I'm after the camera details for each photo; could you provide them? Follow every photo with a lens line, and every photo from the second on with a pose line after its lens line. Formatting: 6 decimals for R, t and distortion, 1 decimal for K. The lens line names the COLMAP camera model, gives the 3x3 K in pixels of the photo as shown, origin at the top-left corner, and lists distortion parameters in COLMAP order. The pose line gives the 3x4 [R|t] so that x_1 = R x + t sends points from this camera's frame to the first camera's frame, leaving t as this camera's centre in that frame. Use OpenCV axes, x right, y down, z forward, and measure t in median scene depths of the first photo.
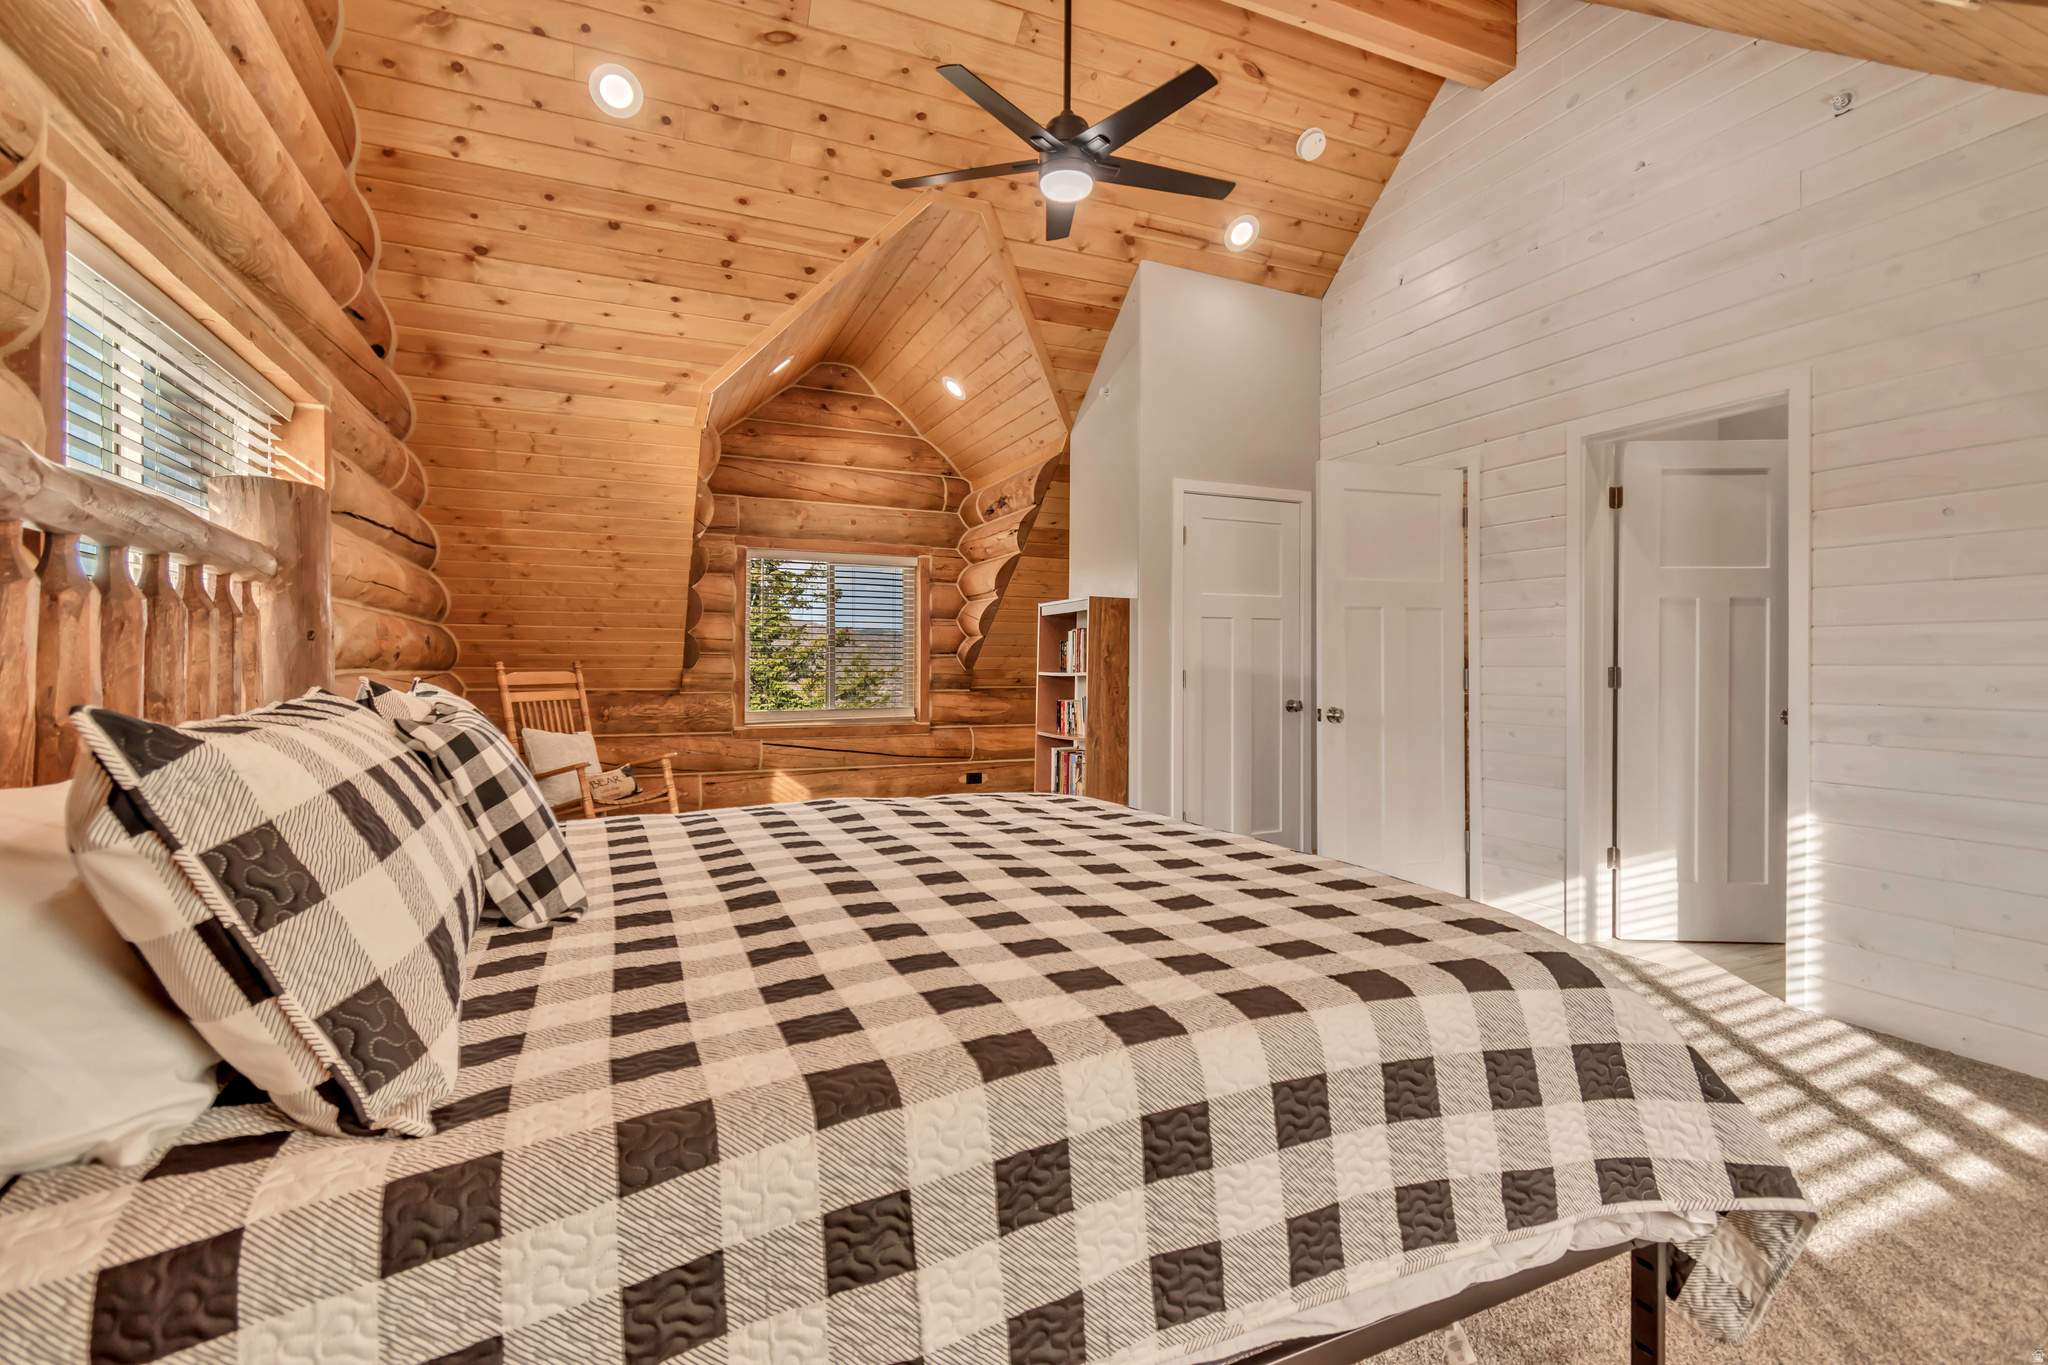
lens RADIAL K [[922.4, 0, 1043.3], [0, 922.4, 659.9], [0, 0, 1]] dist [0.006035, -0.002253]
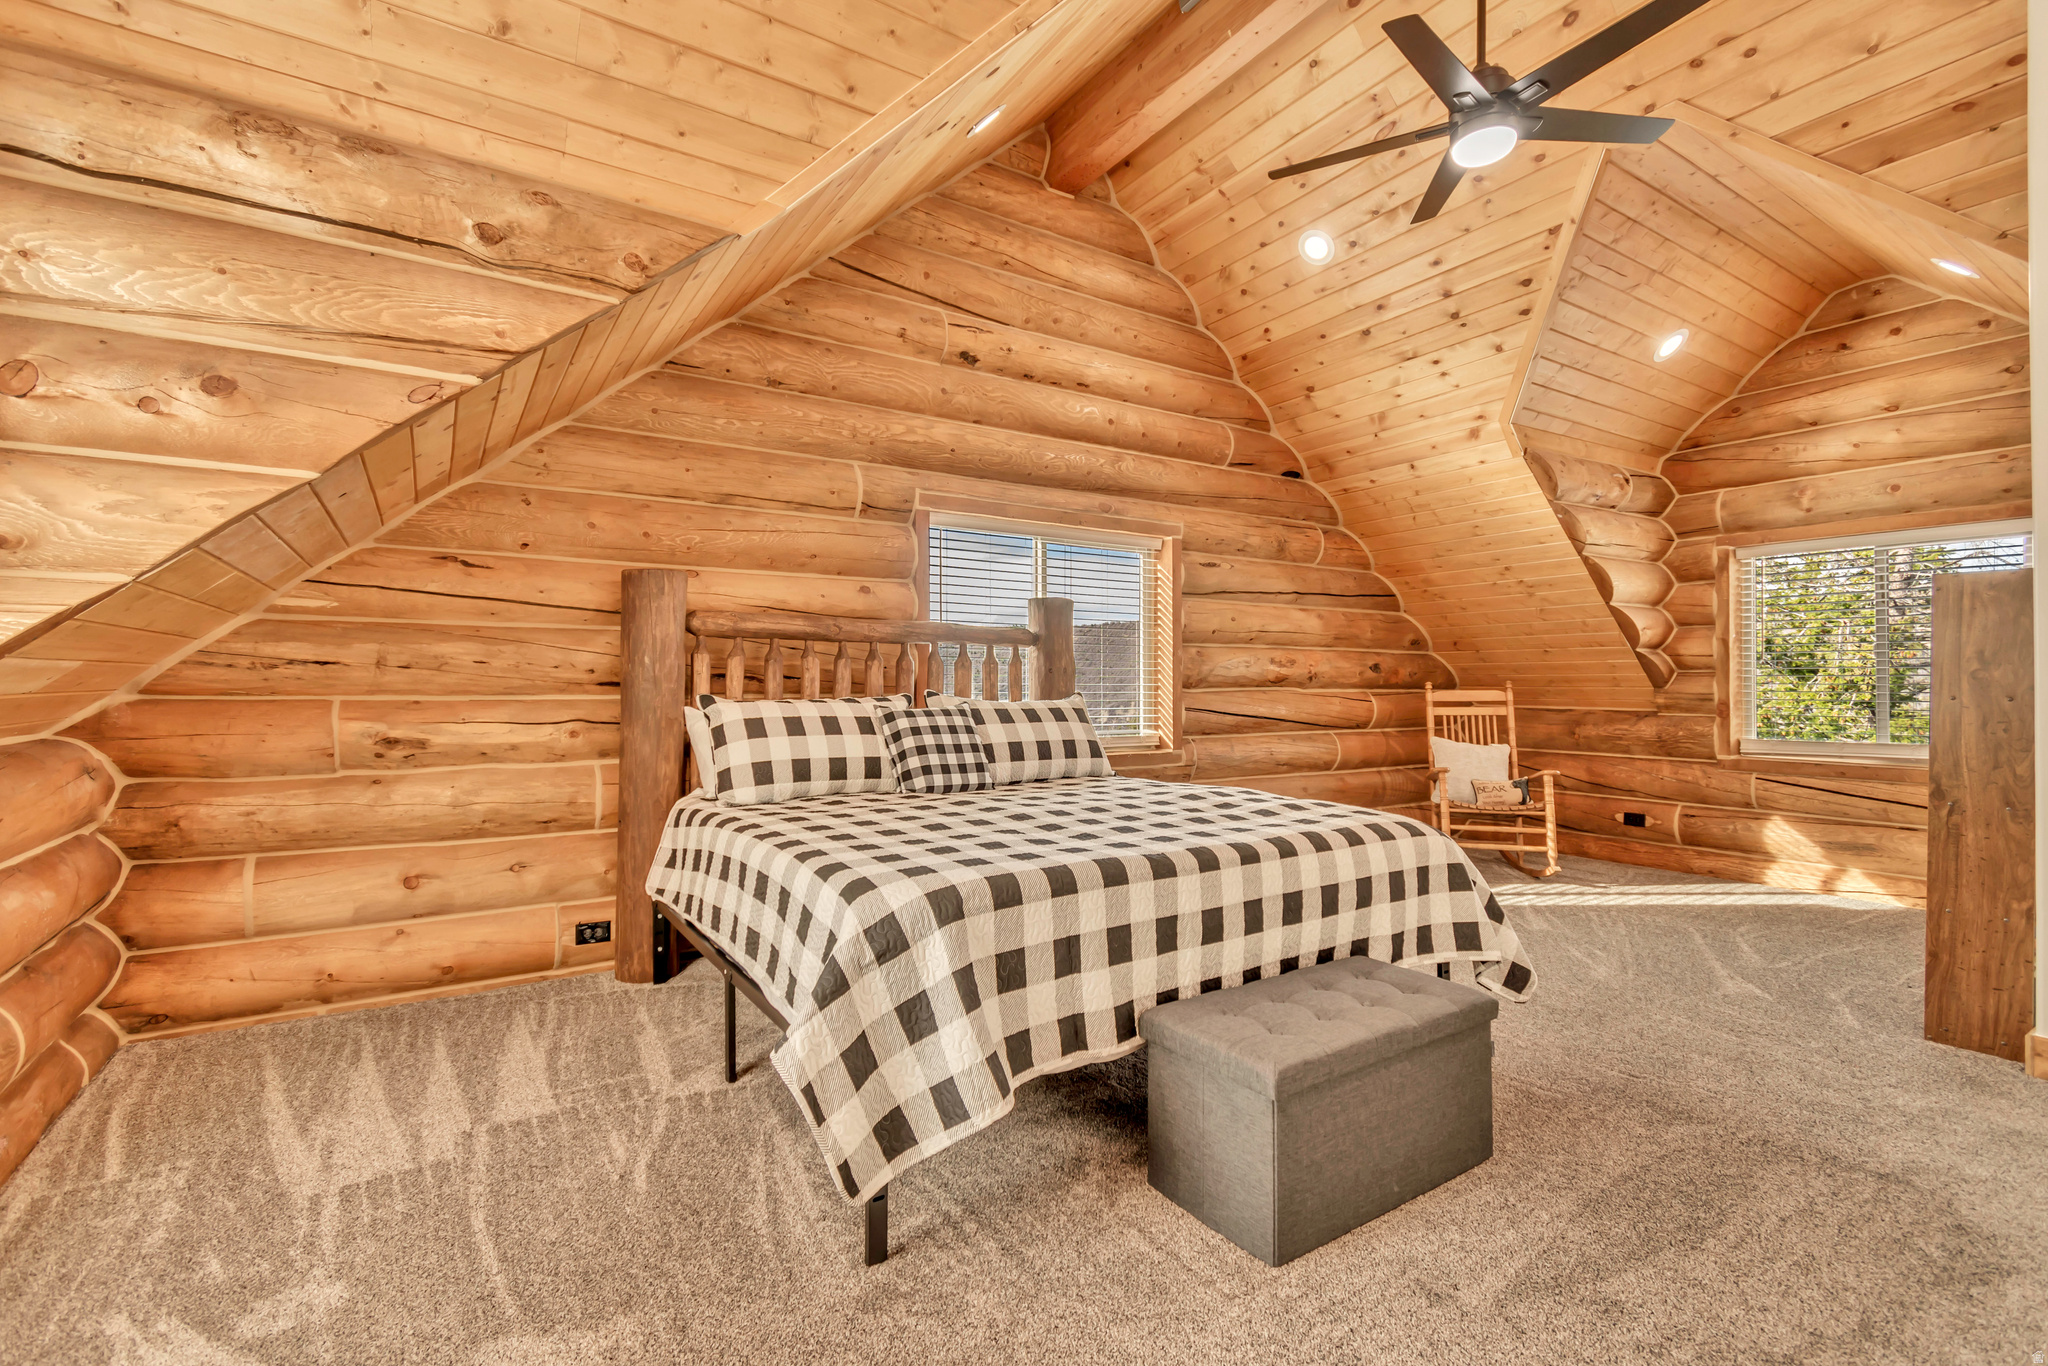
lens RADIAL K [[922.4, 0, 1024.2], [0, 922.4, 677.7], [0, 0, 1]] dist [0.006035, -0.002253]
pose [[0.145071, -0.007113, -0.989396, 0.439608], [0.006108, 0.999962, -0.006294, 0.000703], [0.989402, -0.005130, 0.145109, 0.225959]]
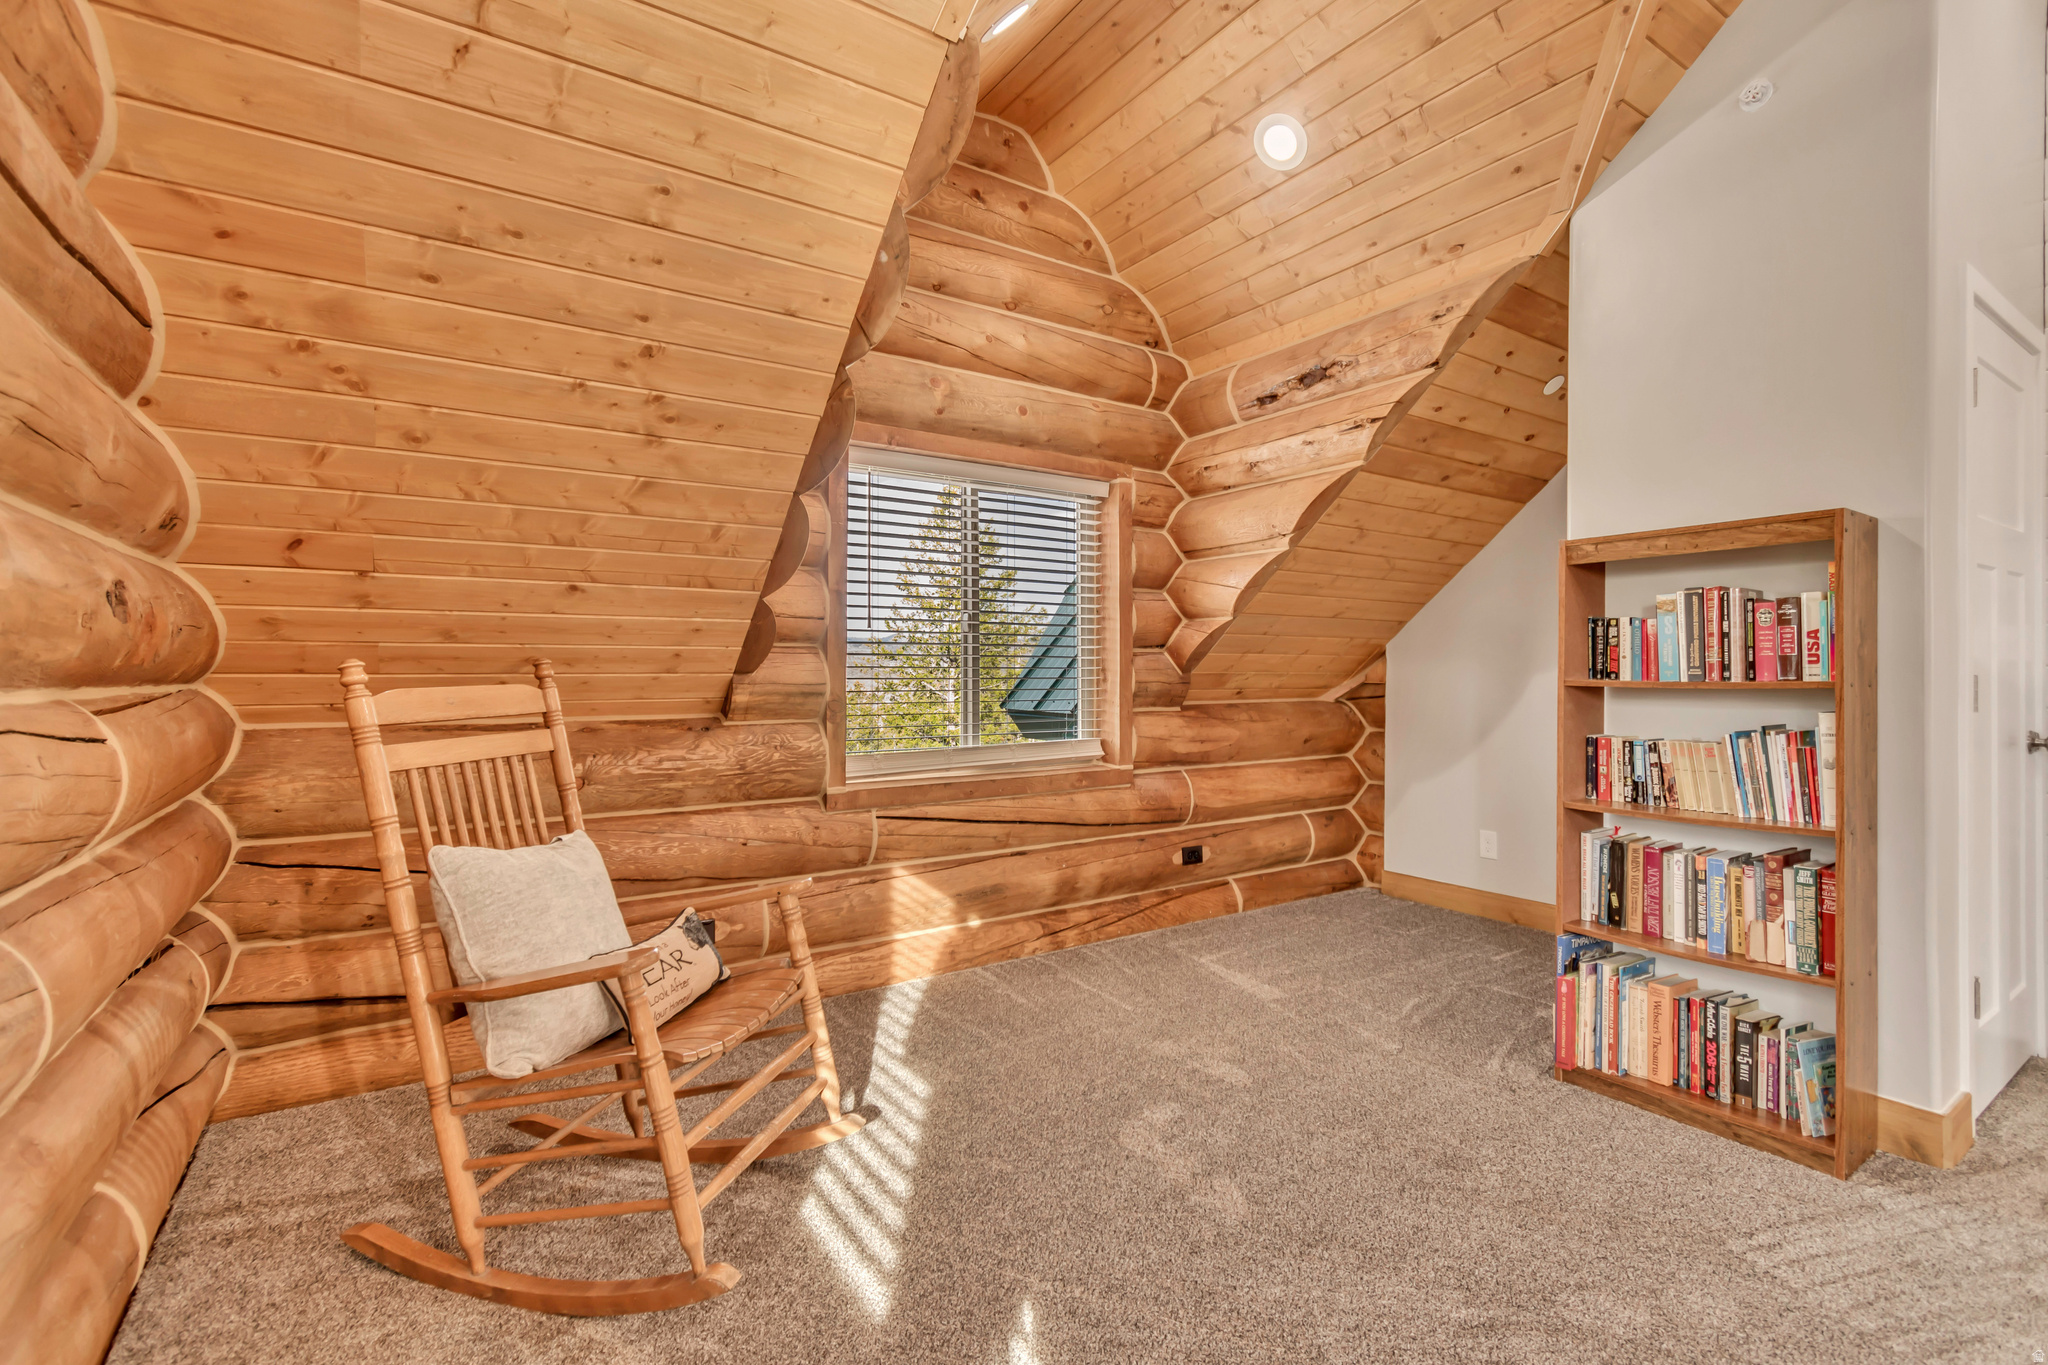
lens RADIAL K [[922.4, 0, 1041.5], [0, 922.4, 659.1], [0, 0, 1]] dist [0.006035, -0.002253]
pose [[0.986548, -0.002440, 0.163454, -0.302639], [0.003009, 0.999990, -0.003231, 0.002976], [-0.163444, 0.003679, 0.986546, 0.474979]]
